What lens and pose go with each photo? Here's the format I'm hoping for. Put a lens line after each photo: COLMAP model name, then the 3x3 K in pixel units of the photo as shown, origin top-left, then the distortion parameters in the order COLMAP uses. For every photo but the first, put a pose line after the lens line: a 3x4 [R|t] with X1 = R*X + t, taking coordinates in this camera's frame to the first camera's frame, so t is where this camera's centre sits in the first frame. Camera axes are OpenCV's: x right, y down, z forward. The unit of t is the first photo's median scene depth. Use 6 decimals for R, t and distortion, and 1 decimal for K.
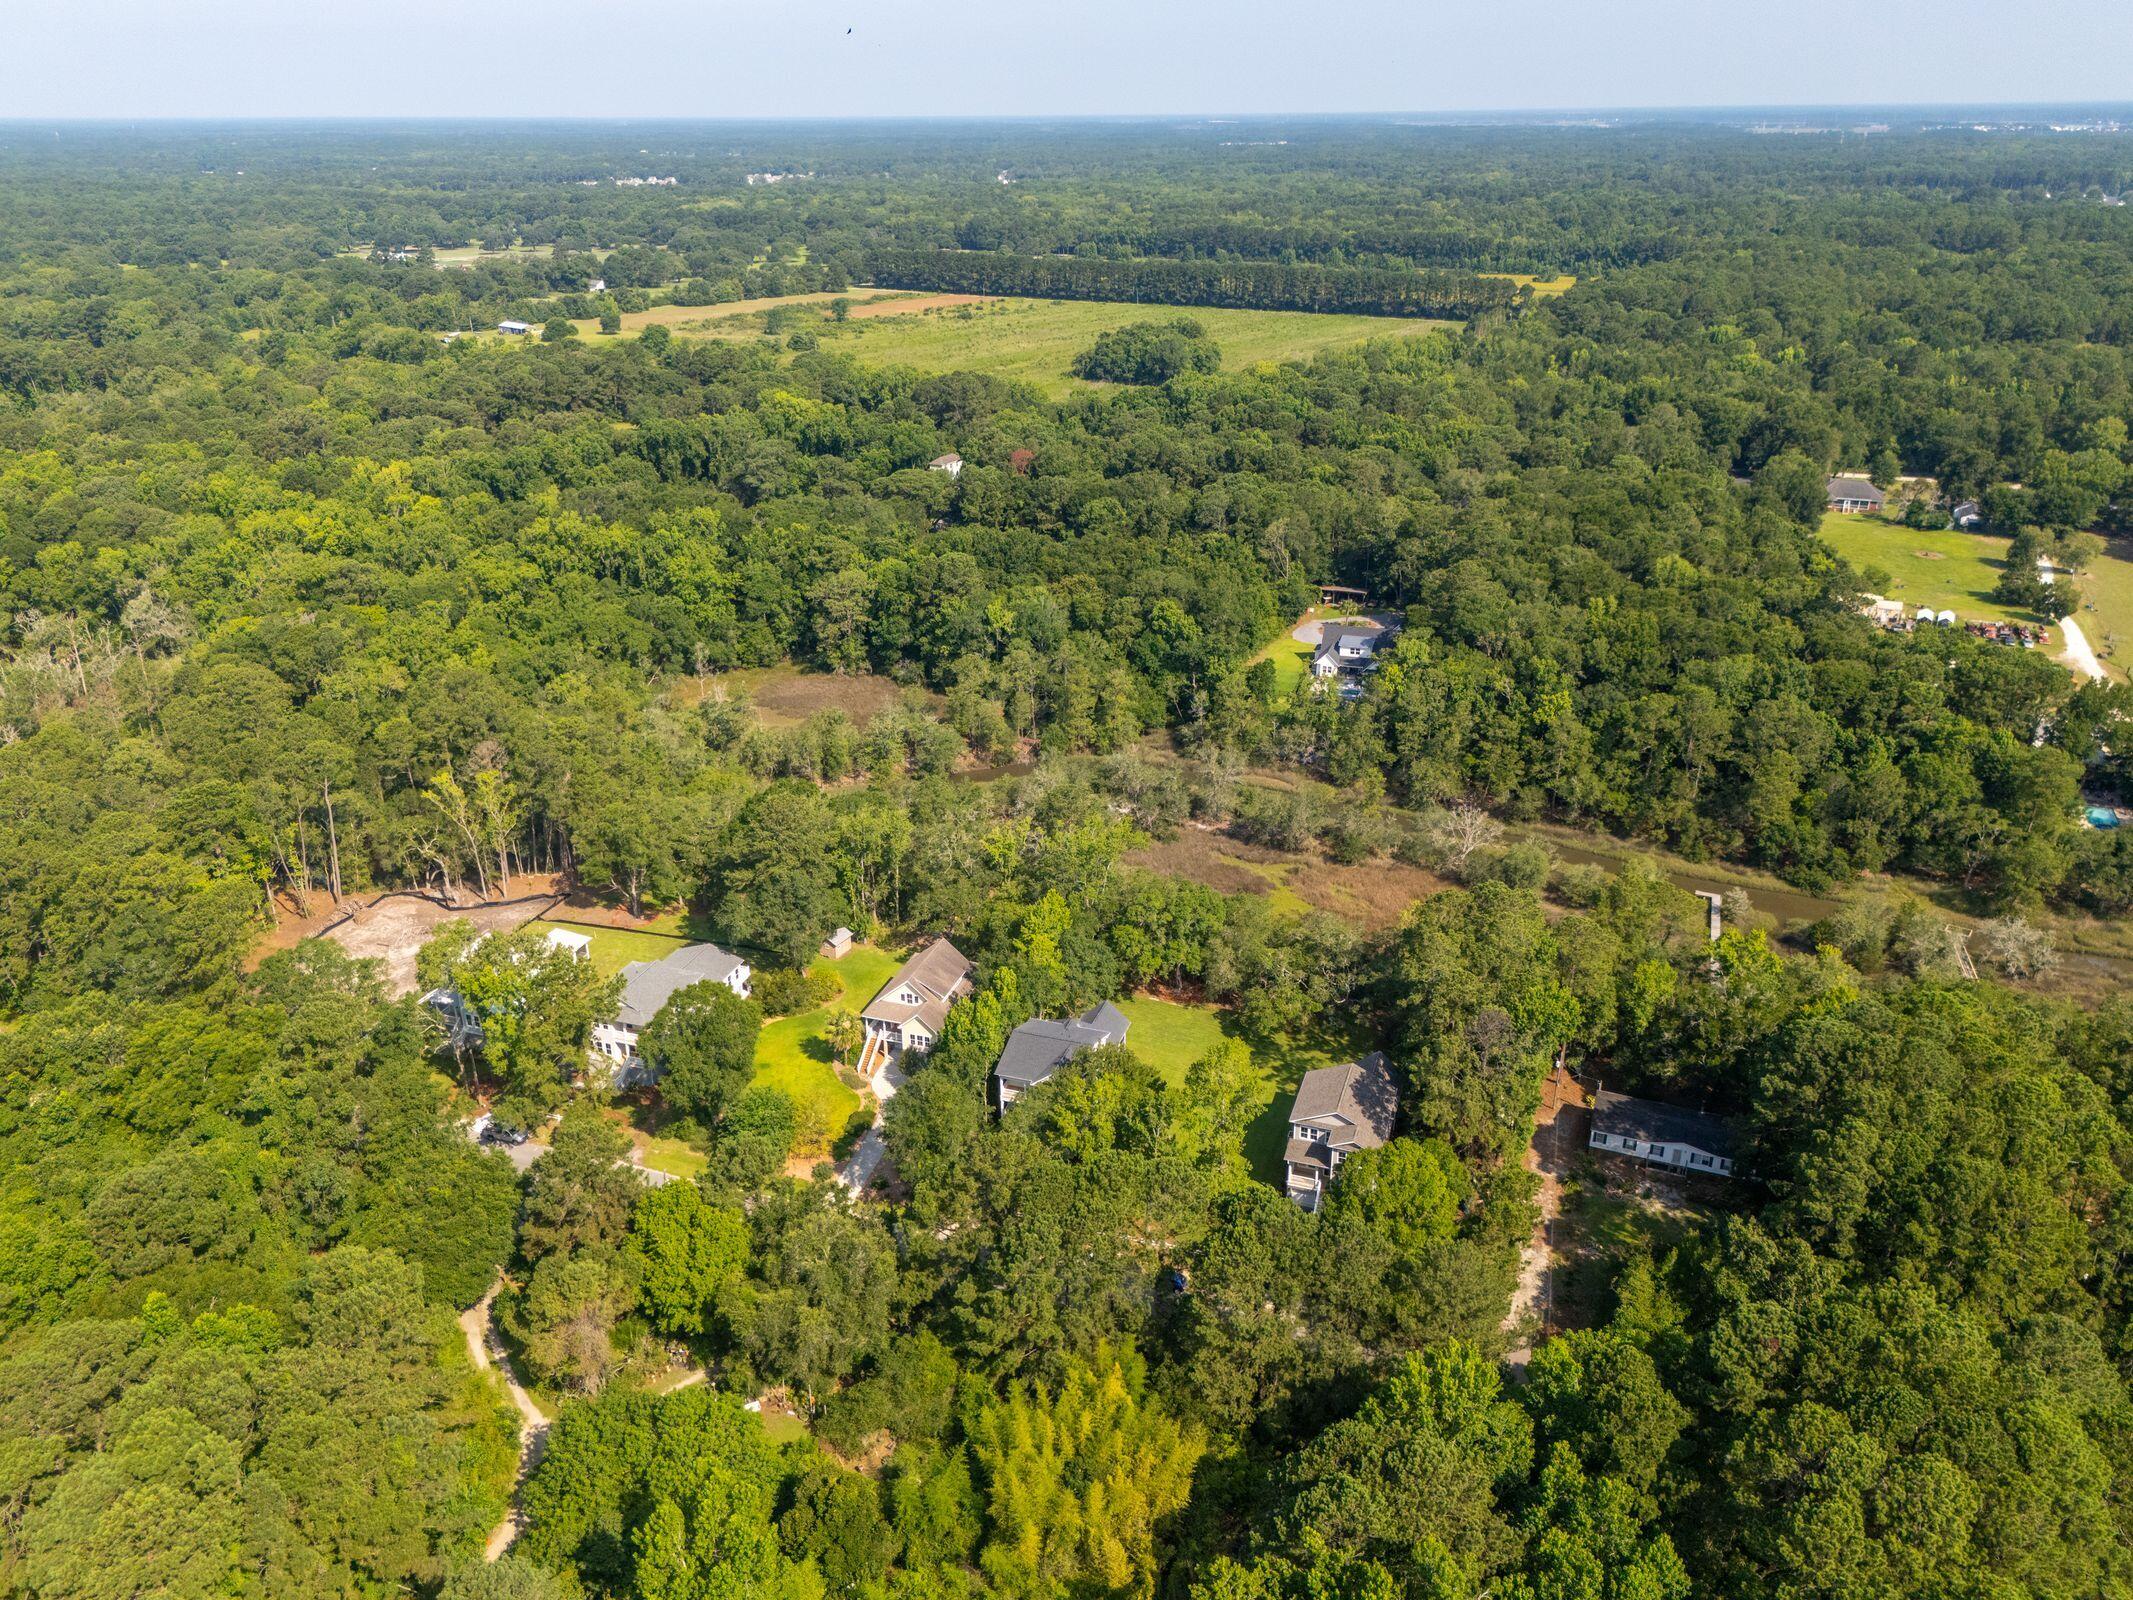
lens RADIAL K [[1572.0, 0, 1054.6], [0, 1572.0, 792.0], [0, 0, 1]] dist [0.068683, -0.067640]
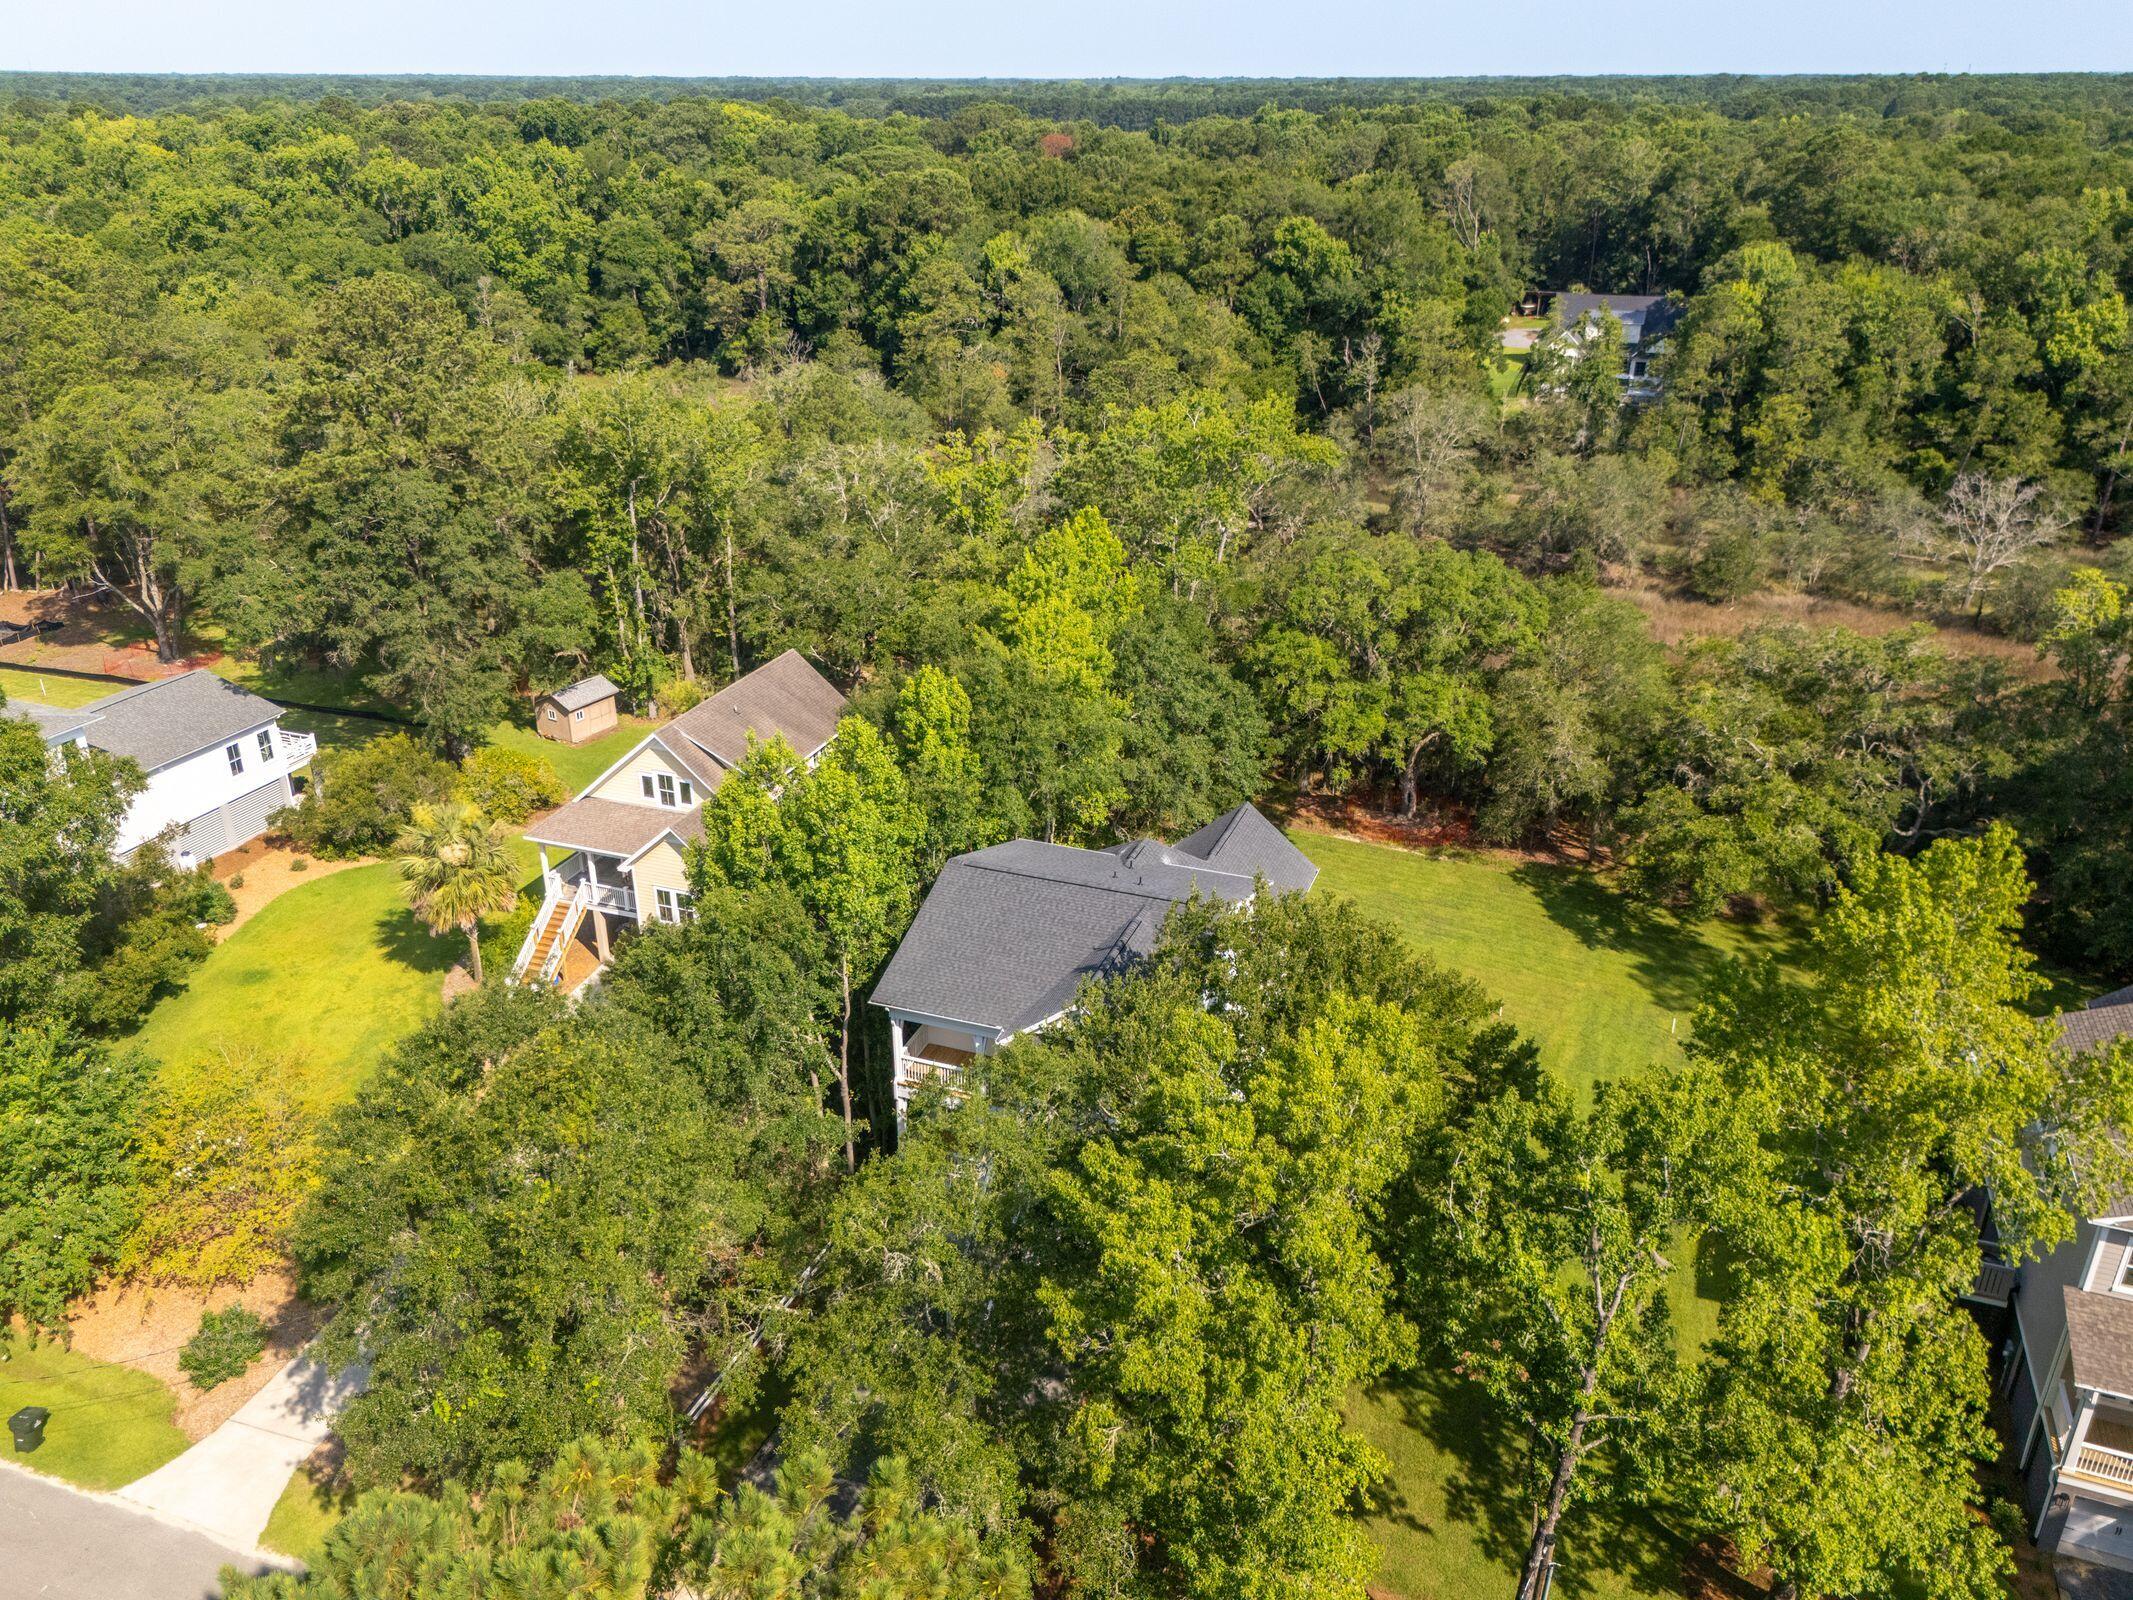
lens RADIAL K [[1572.0, 0, 1054.6], [0, 1572.0, 792.0], [0, 0, 1]] dist [0.068683, -0.067640]
pose [[0.999538, 0.020258, -0.022676, -0.000090], [-0.019875, 0.999658, 0.016976, 0.079707], [0.023012, -0.016518, 0.999599, 0.422534]]
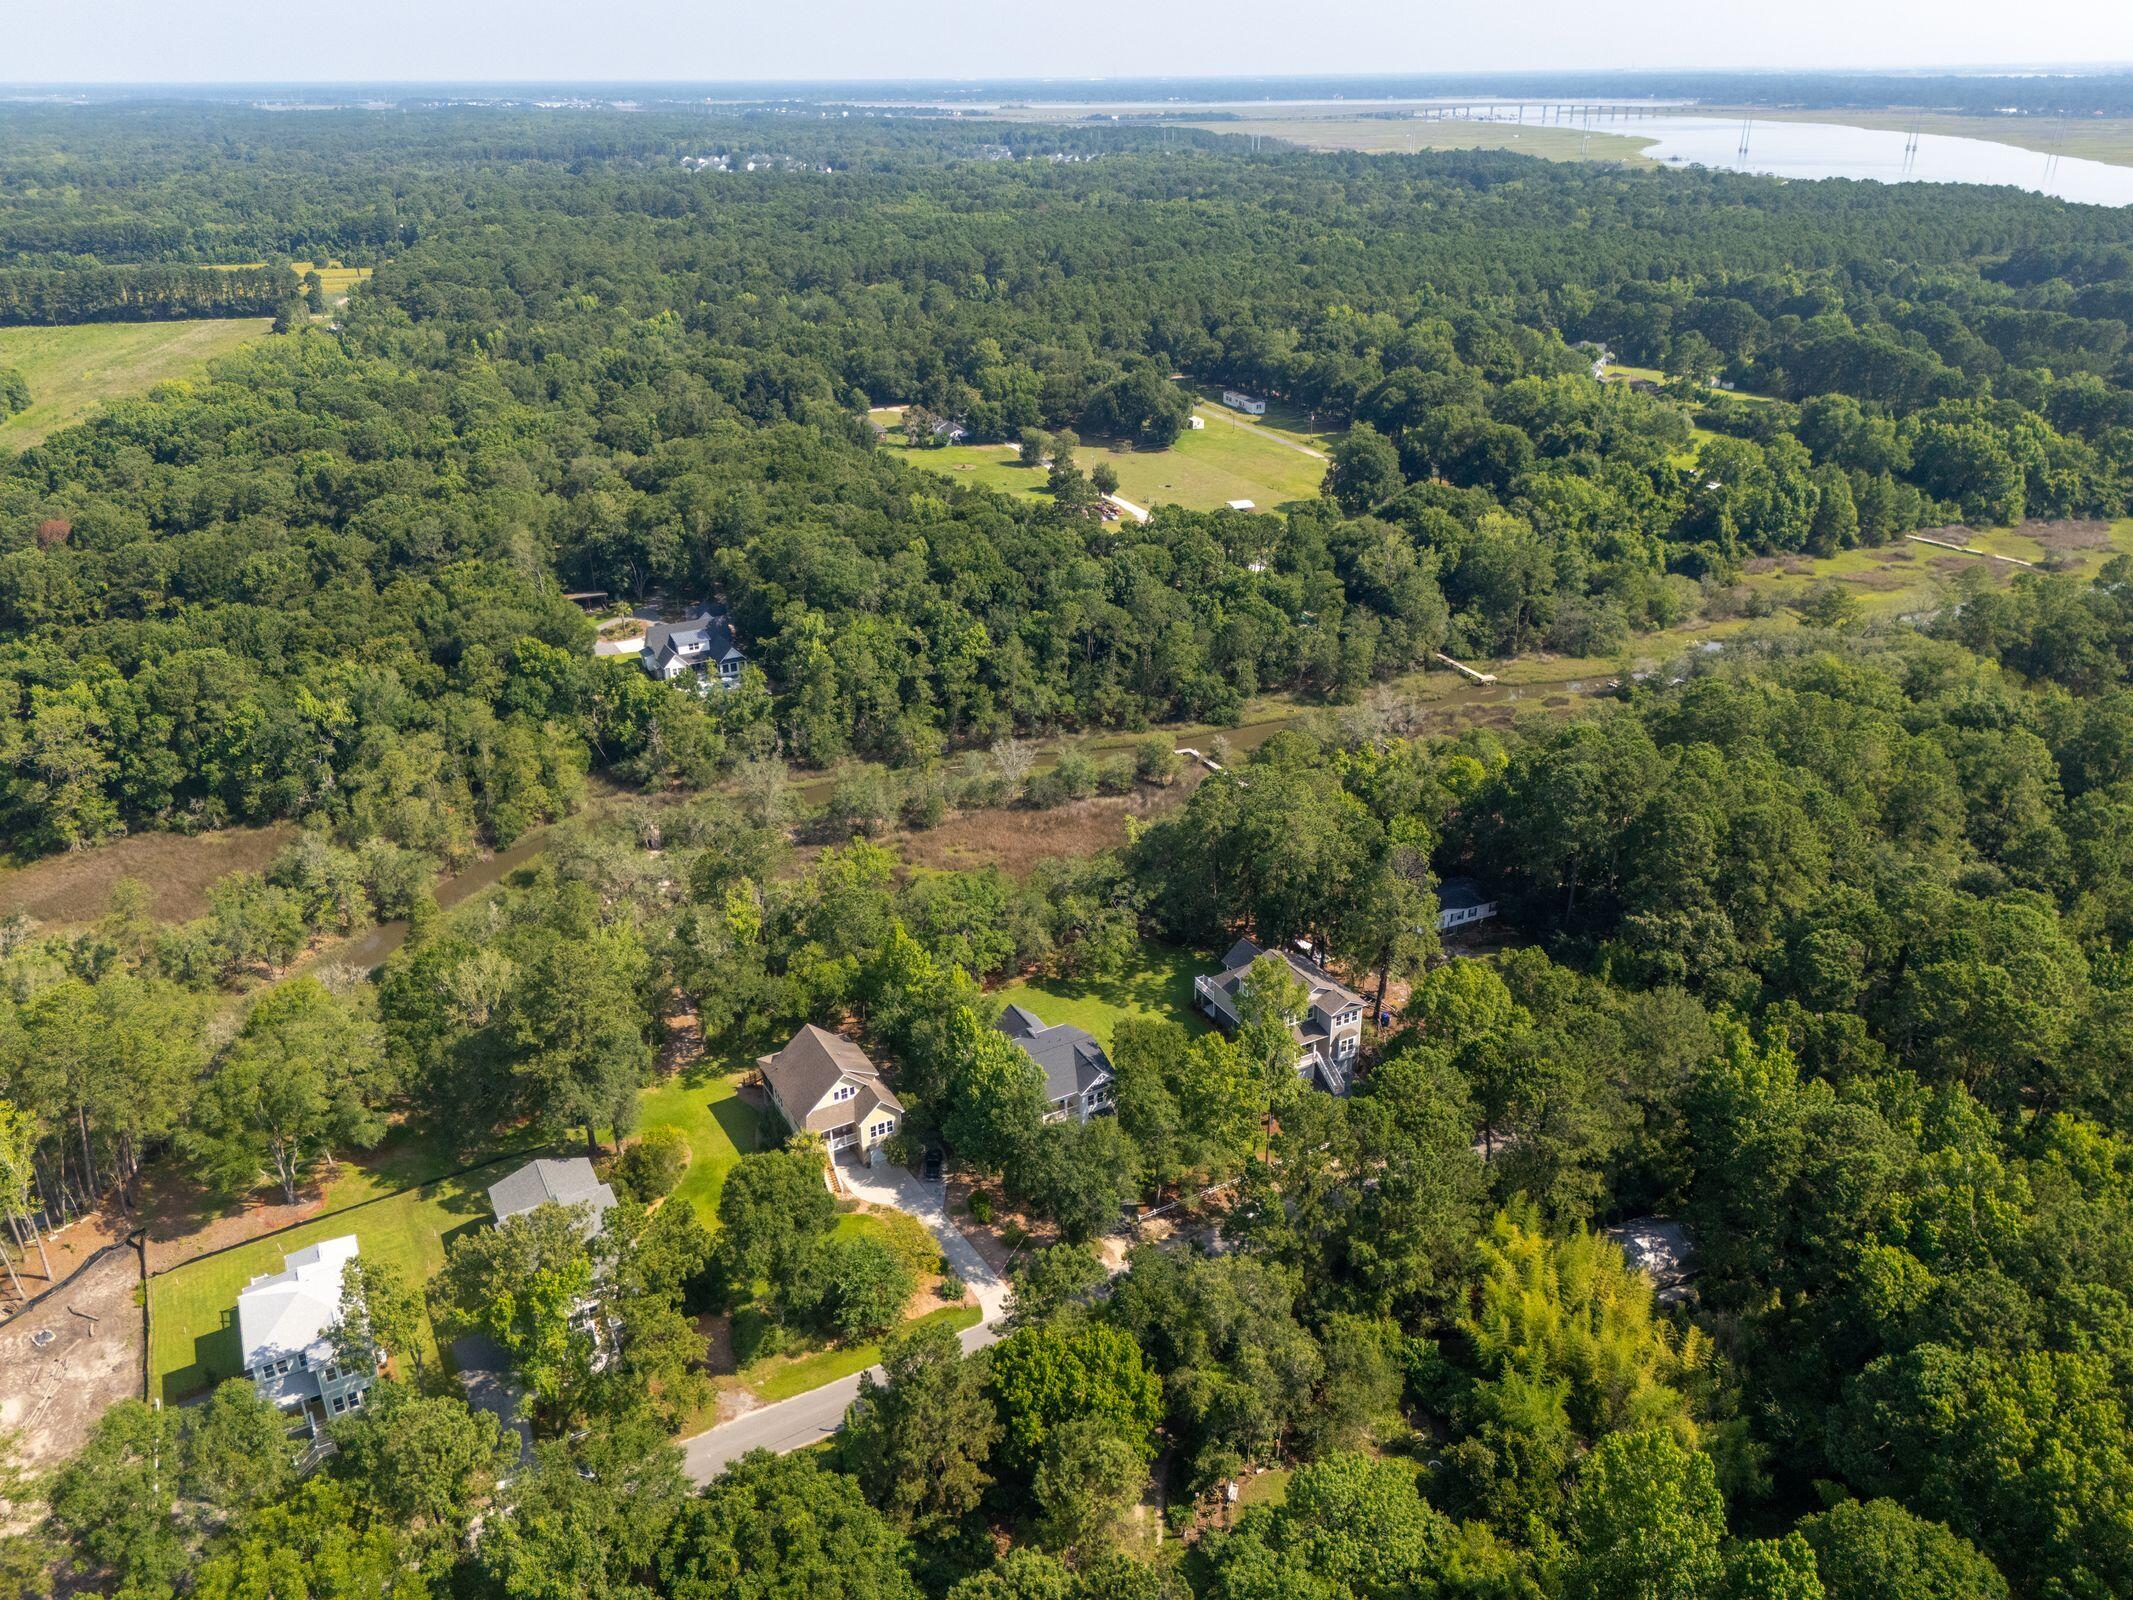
lens RADIAL K [[1572.0, 0, 1054.6], [0, 1572.0, 792.0], [0, 0, 1]] dist [0.068683, -0.067640]
pose [[0.672062, -0.304356, 0.675056, -0.356523], [0.296534, 0.945957, 0.131275, -0.069596], [-0.678528, 0.111952, 0.725993, 0.167759]]
